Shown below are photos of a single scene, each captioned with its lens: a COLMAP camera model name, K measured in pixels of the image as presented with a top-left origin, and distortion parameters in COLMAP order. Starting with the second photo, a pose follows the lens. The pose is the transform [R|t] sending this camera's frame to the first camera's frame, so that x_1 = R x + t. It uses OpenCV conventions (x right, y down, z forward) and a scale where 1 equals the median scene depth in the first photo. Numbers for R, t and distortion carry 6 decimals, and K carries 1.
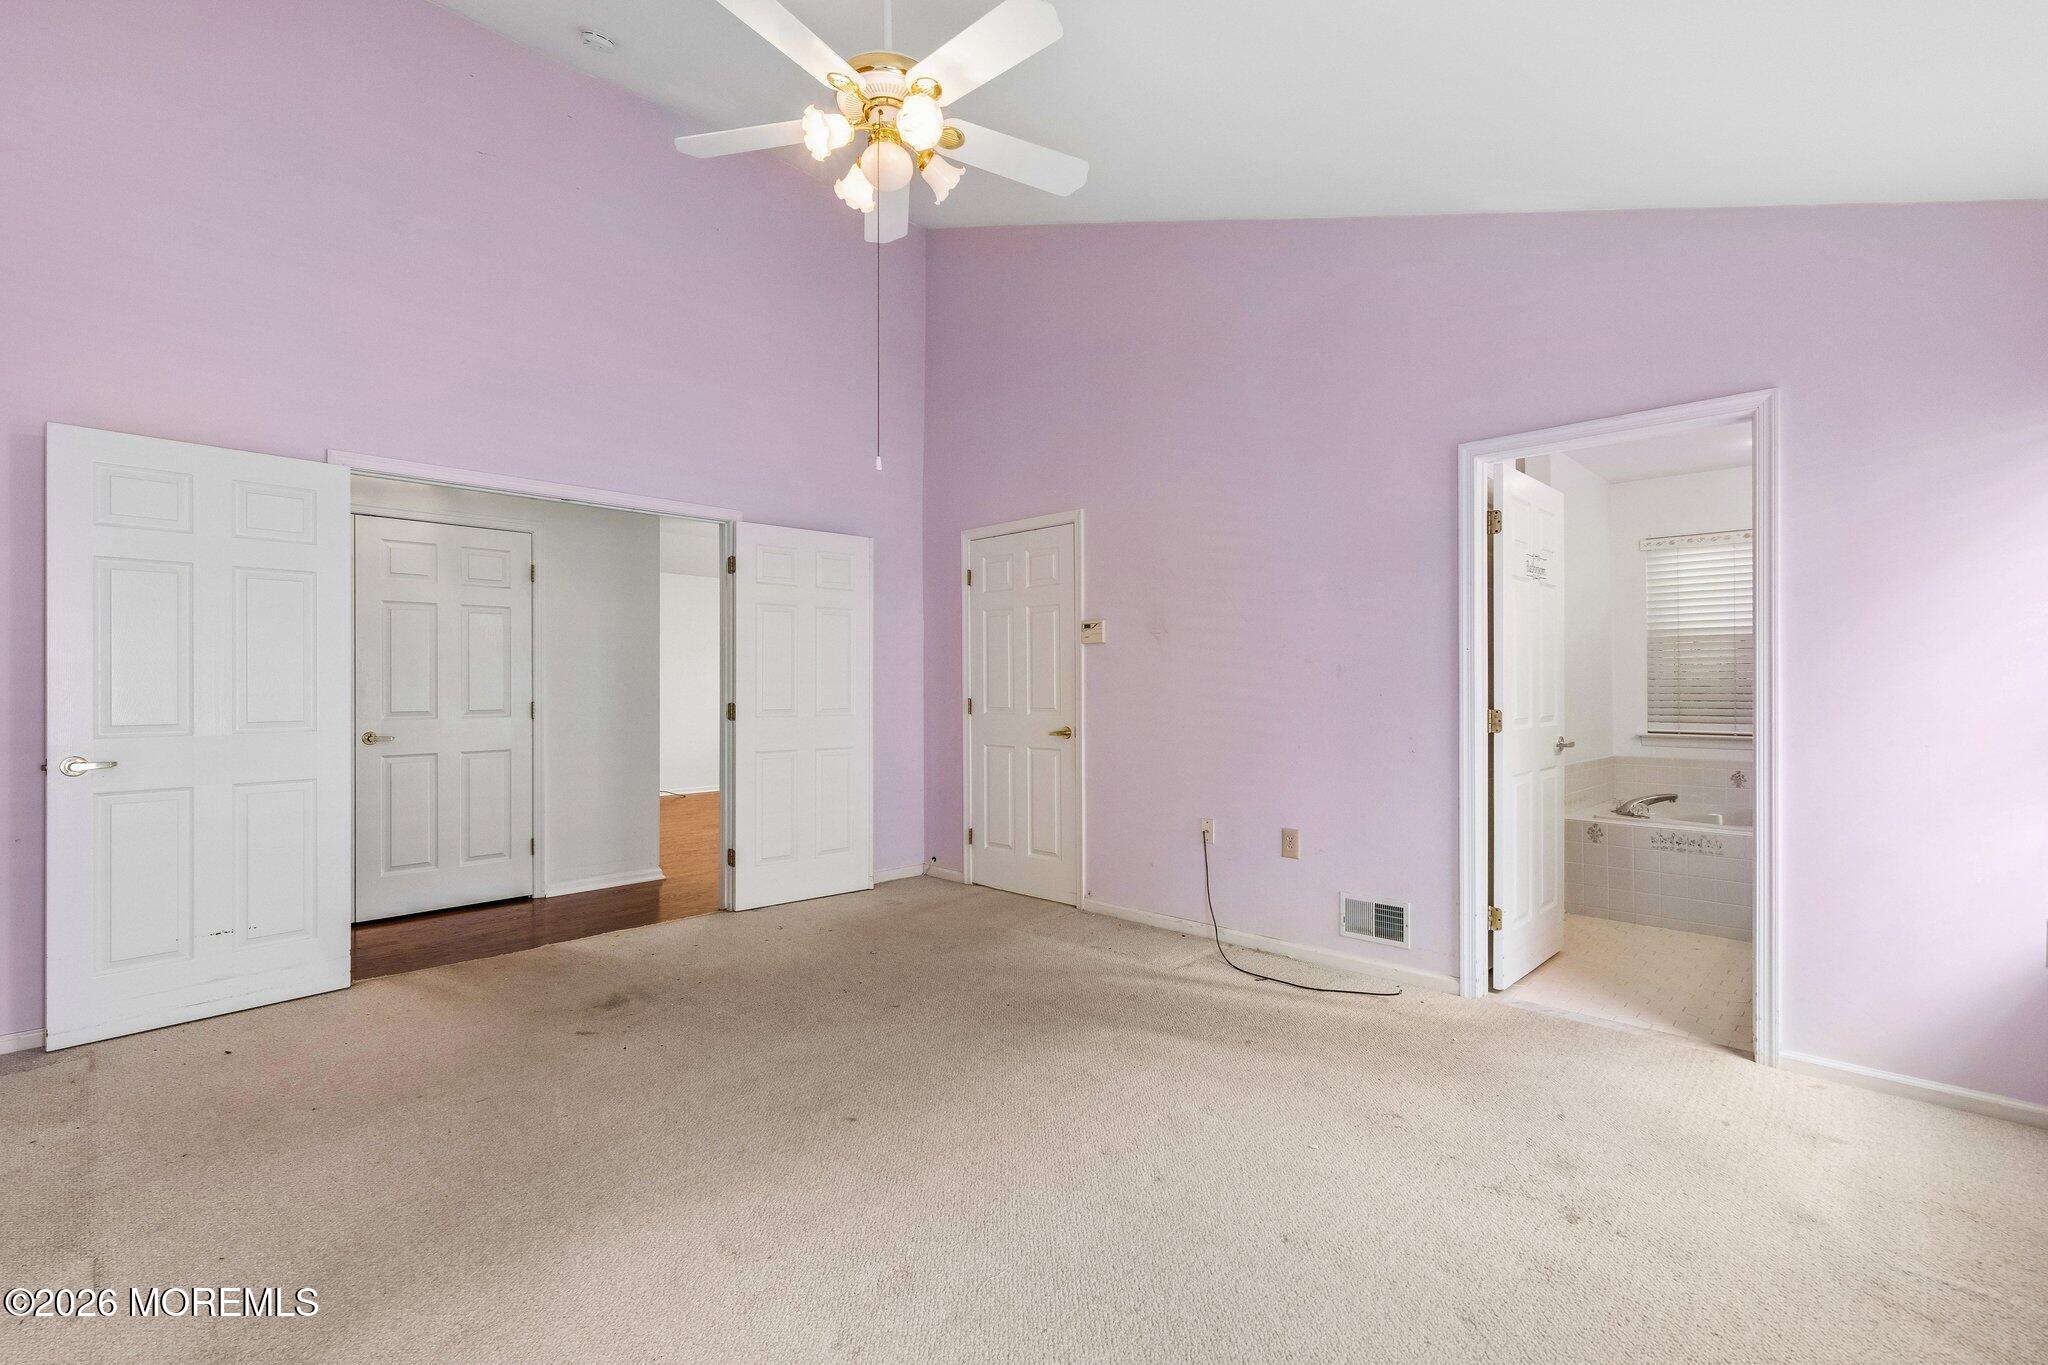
lens RADIAL K [[907.3, 0, 1028.1], [0, 907.3, 684.1], [0, 0, 1]] dist [-0.000757, -0.000286]
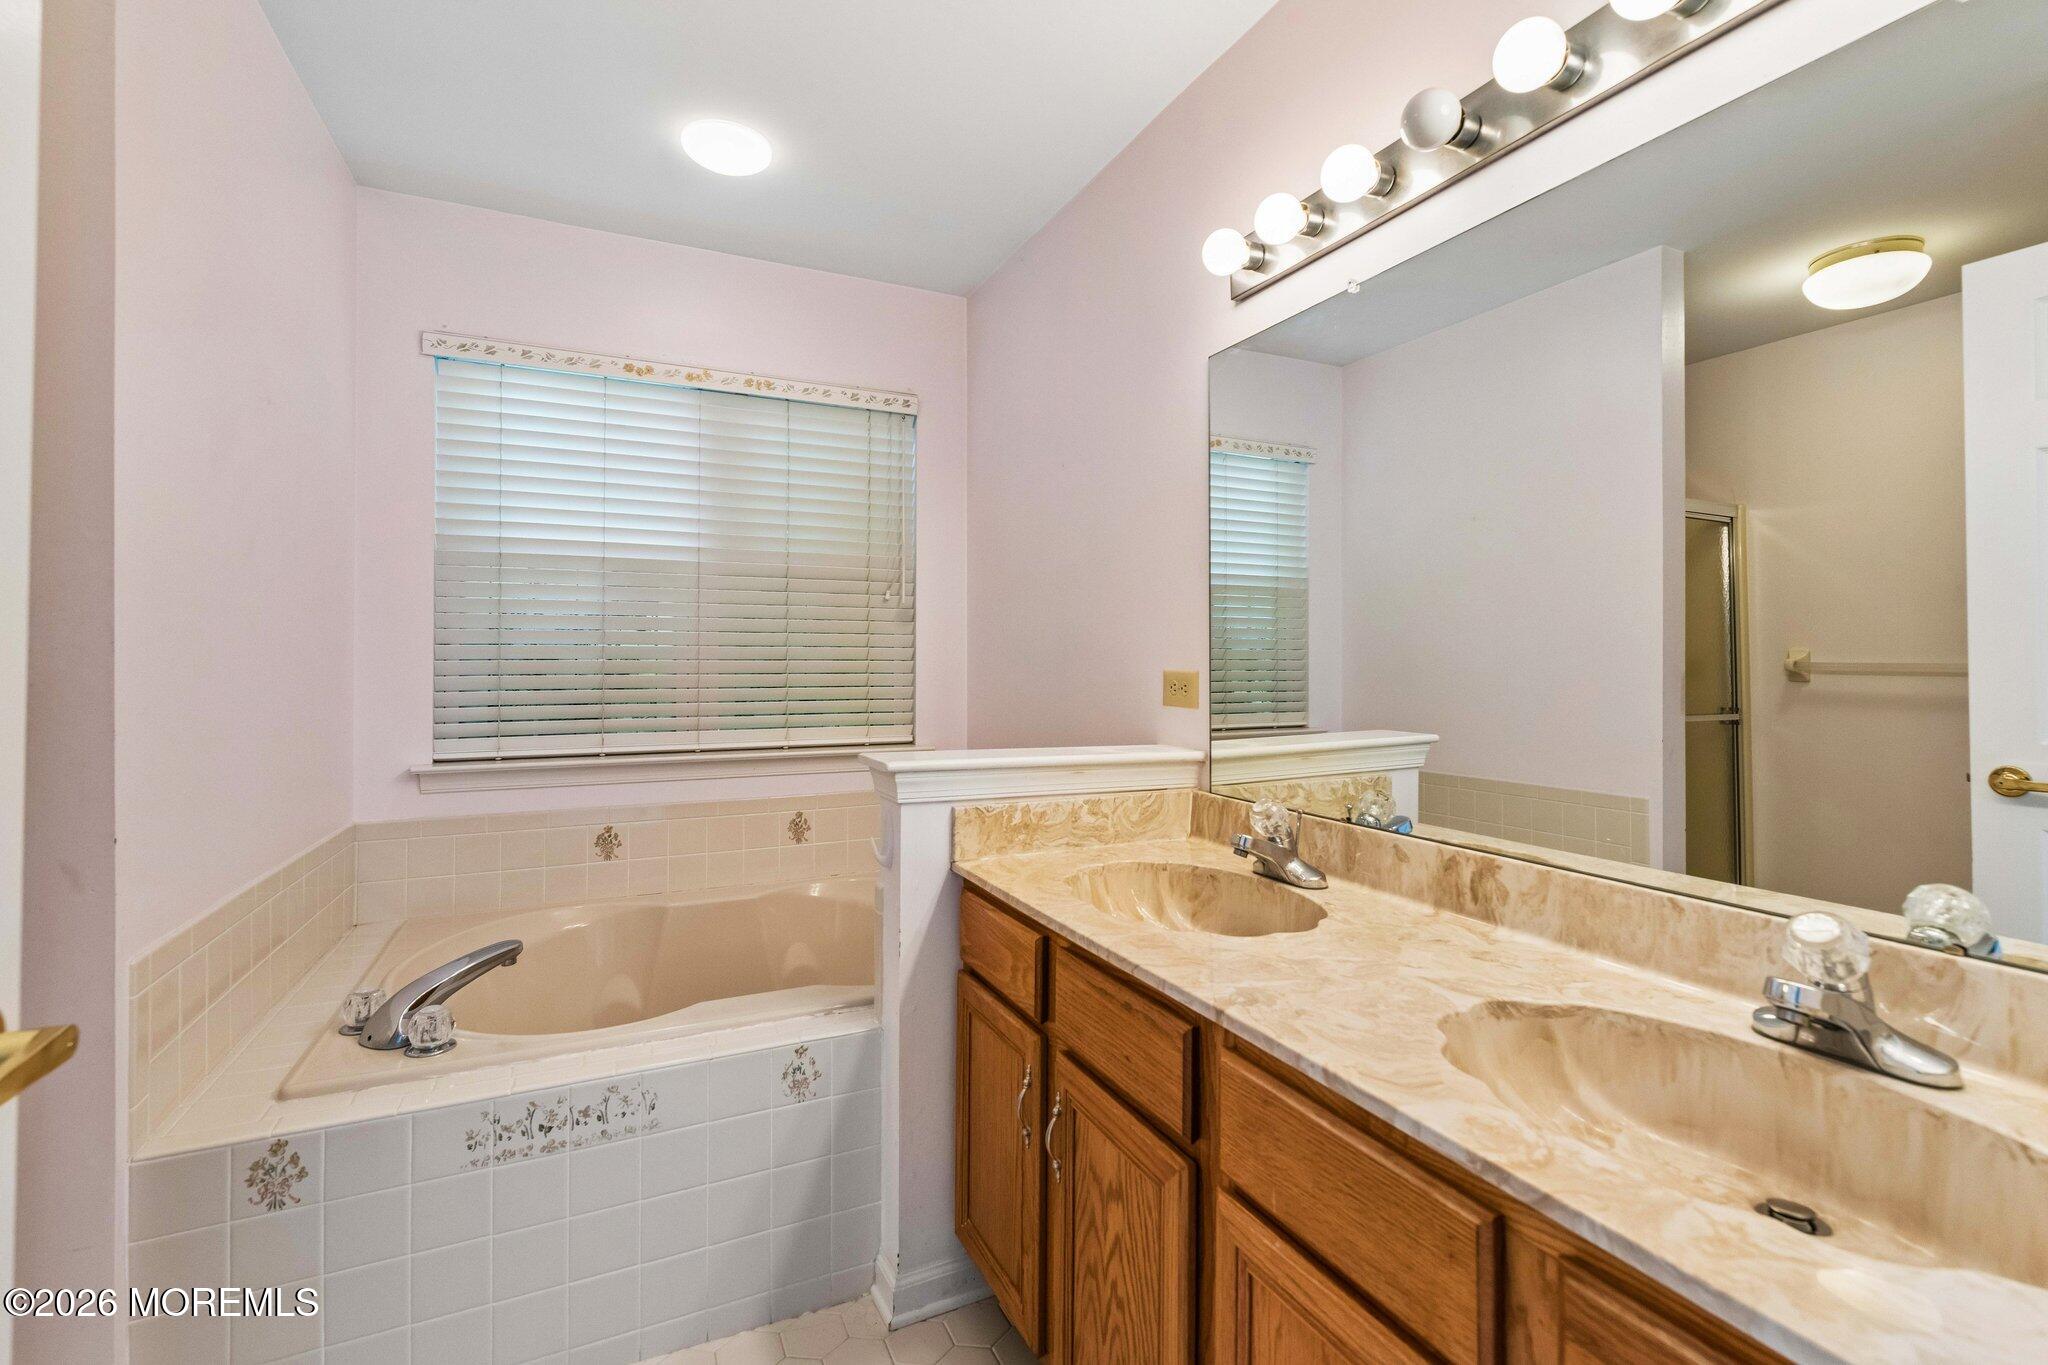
lens RADIAL K [[907.3, 0, 1025.7], [0, 907.3, 660.3], [0, 0, 1]] dist [-0.000757, -0.000286]
pose [[0.357637, 0.000891, 0.933860, 0.410055], [-0.009089, 0.999956, 0.002527, -0.000982], [-0.933817, -0.009391, 0.357629, 0.628621]]
